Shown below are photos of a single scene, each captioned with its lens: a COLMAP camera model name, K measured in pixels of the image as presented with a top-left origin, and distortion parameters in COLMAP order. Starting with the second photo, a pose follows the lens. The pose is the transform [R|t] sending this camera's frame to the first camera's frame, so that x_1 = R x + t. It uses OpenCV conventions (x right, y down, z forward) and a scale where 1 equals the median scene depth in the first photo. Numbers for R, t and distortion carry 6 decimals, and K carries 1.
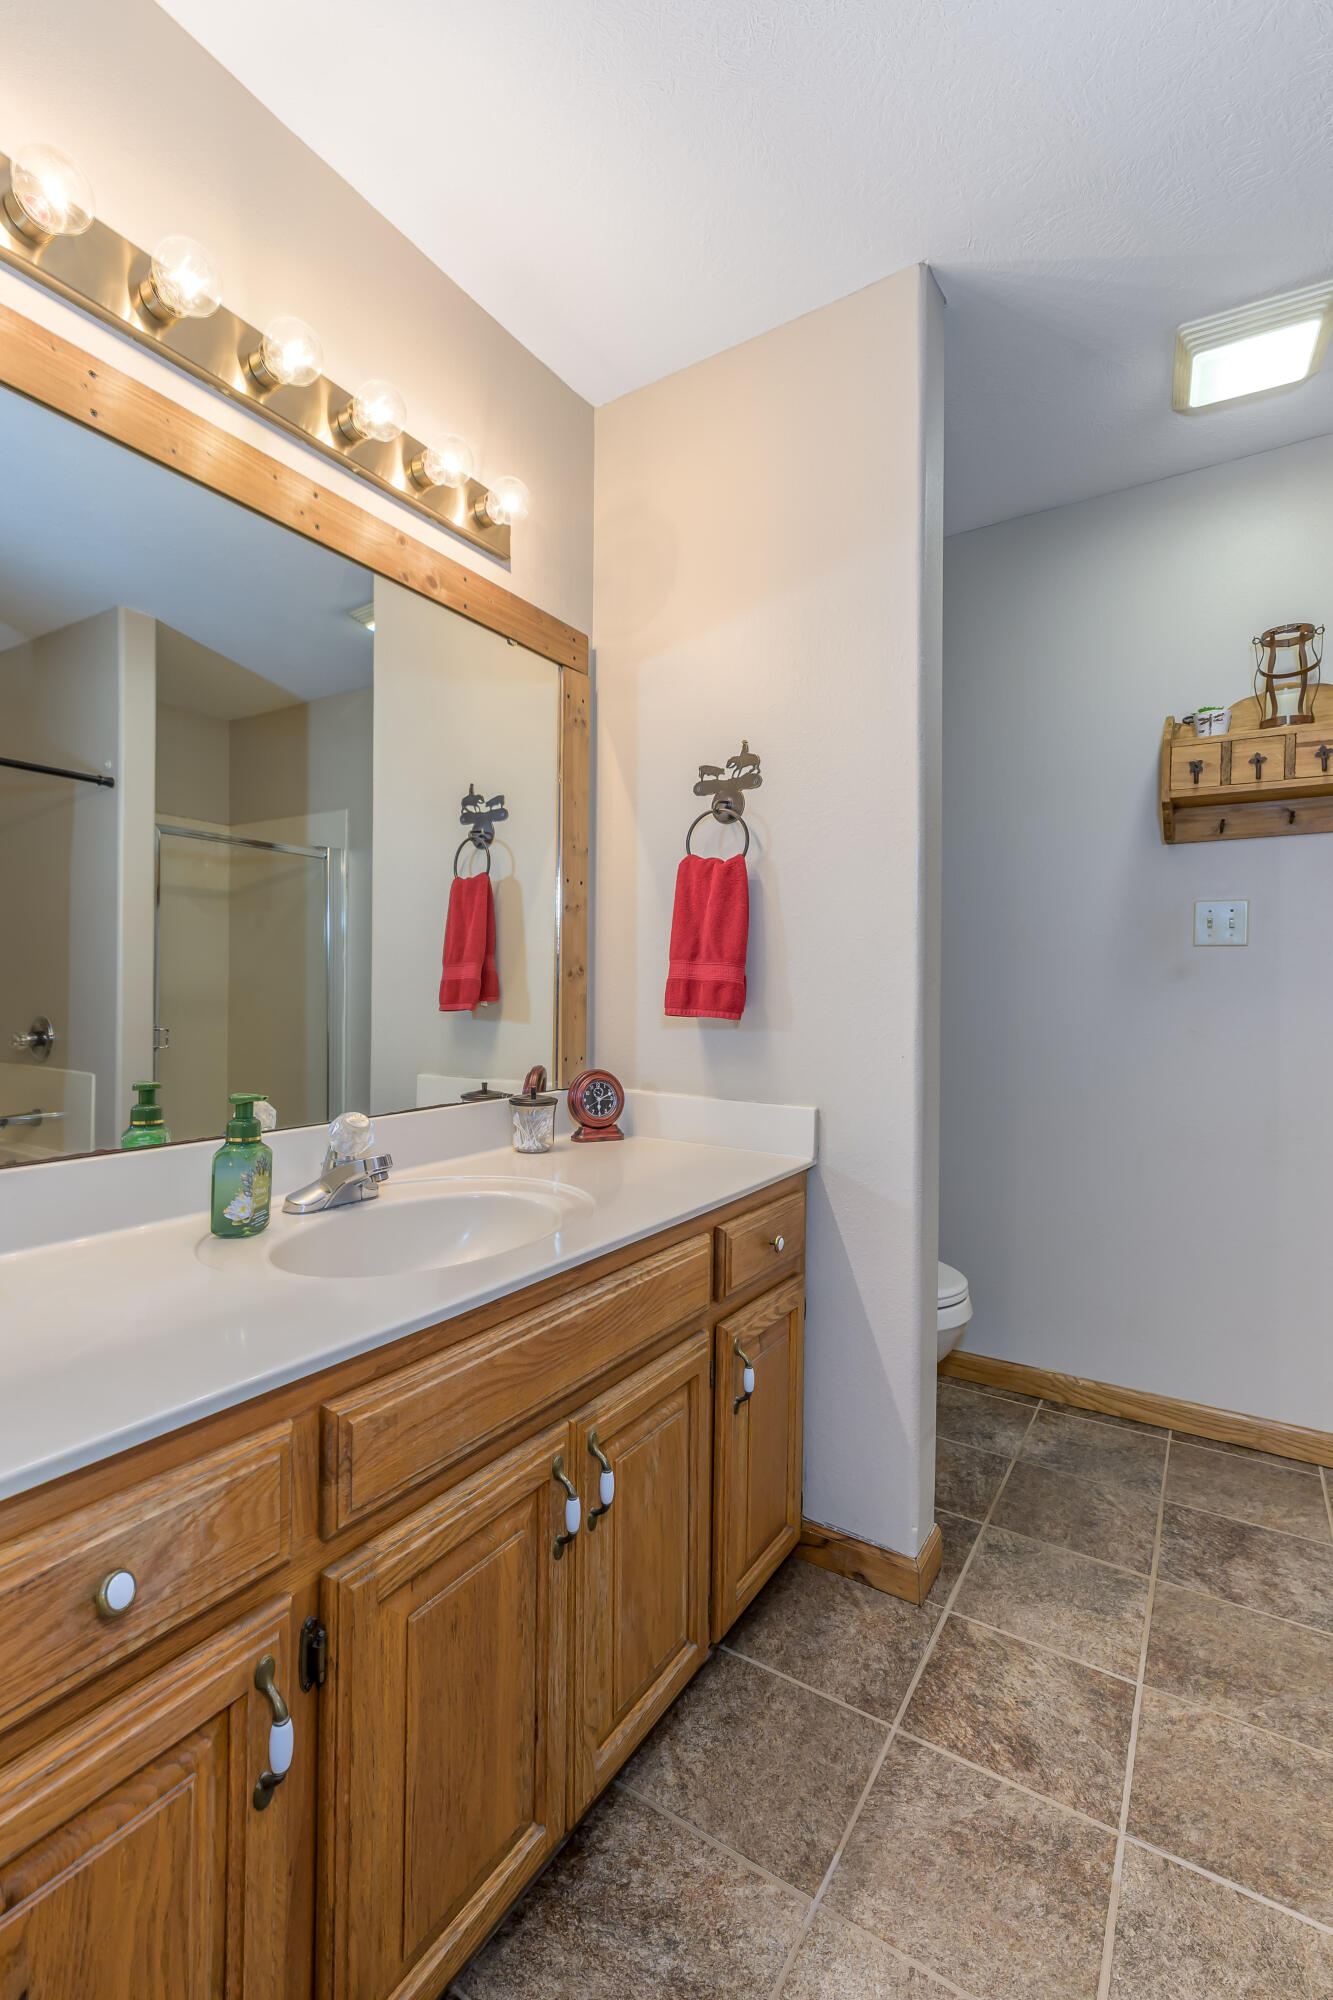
lens RADIAL K [[881.2, 0, 669.8], [0, 881.2, 1001.2], [0, 0, 1]] dist [0.001449, 0.000051]
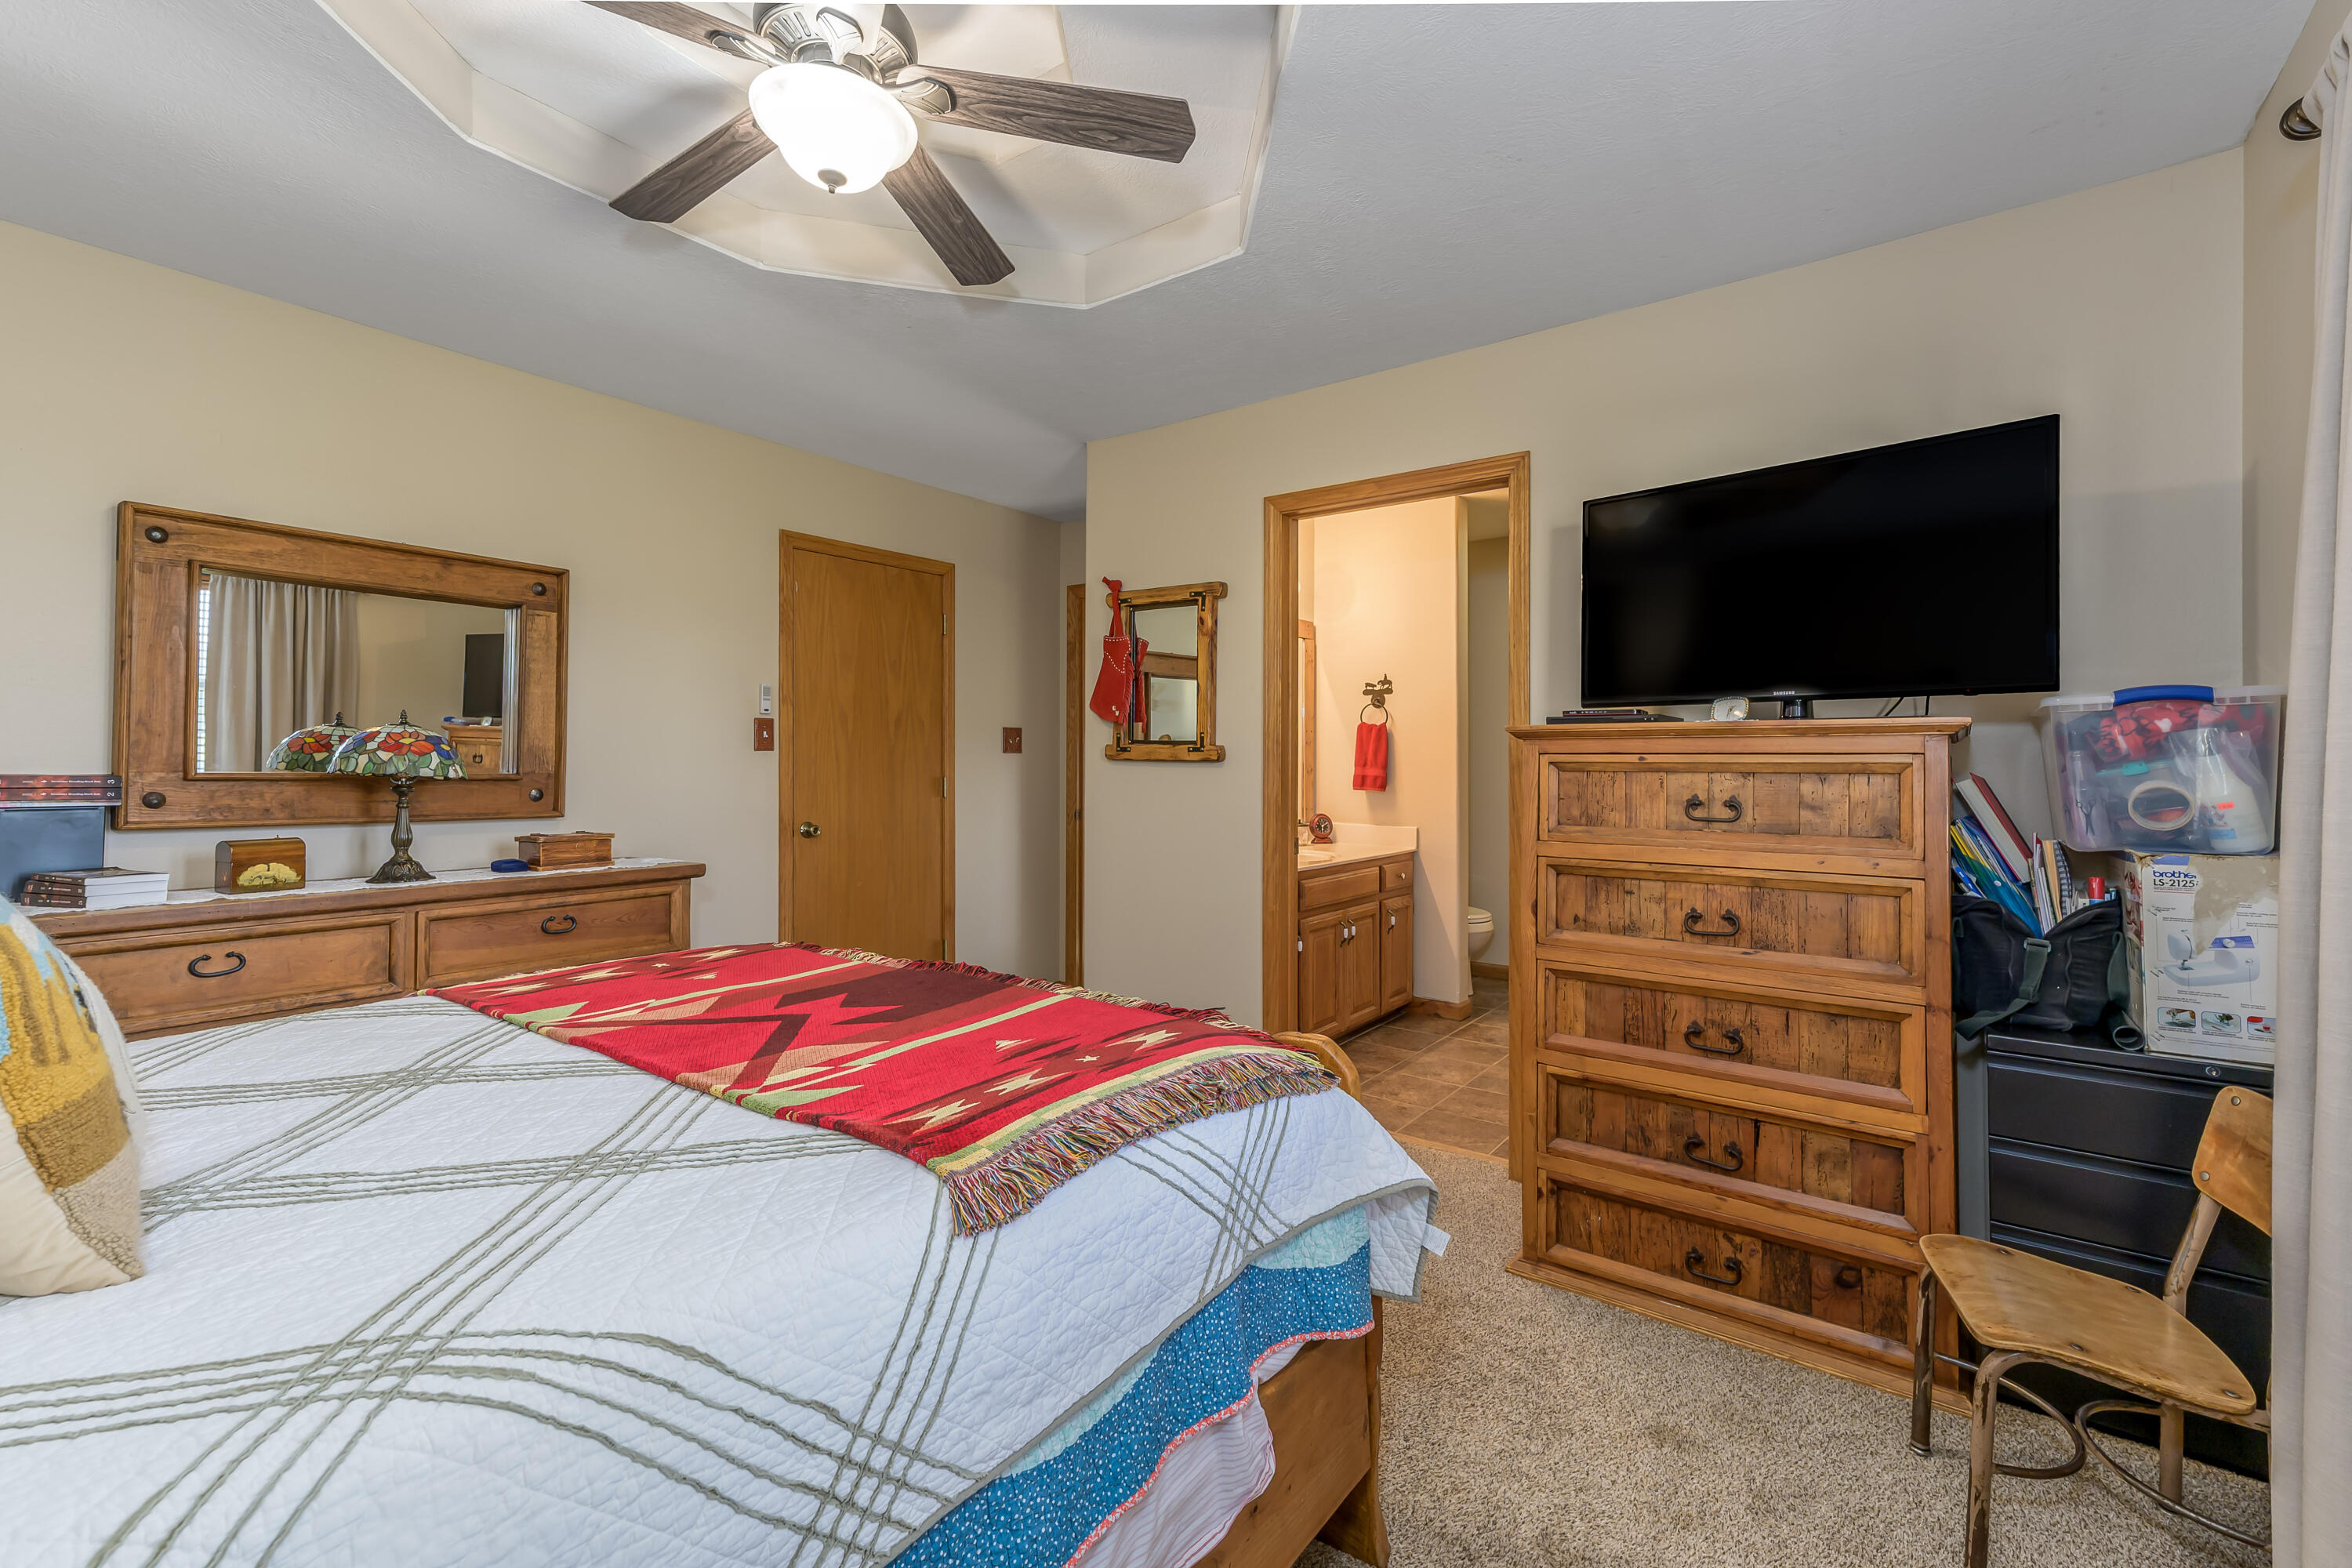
lens RADIAL K [[1036.3, 0, 1165.8], [0, 1036.3, 770.1], [0, 0, 1]] dist [0.001449, 0.000051]
pose [[0.997114, -0.006440, -0.075642, -0.301161], [0.005838, 0.999950, -0.008179, -0.017066], [0.075691, 0.007714, 0.997101, -1.860942]]
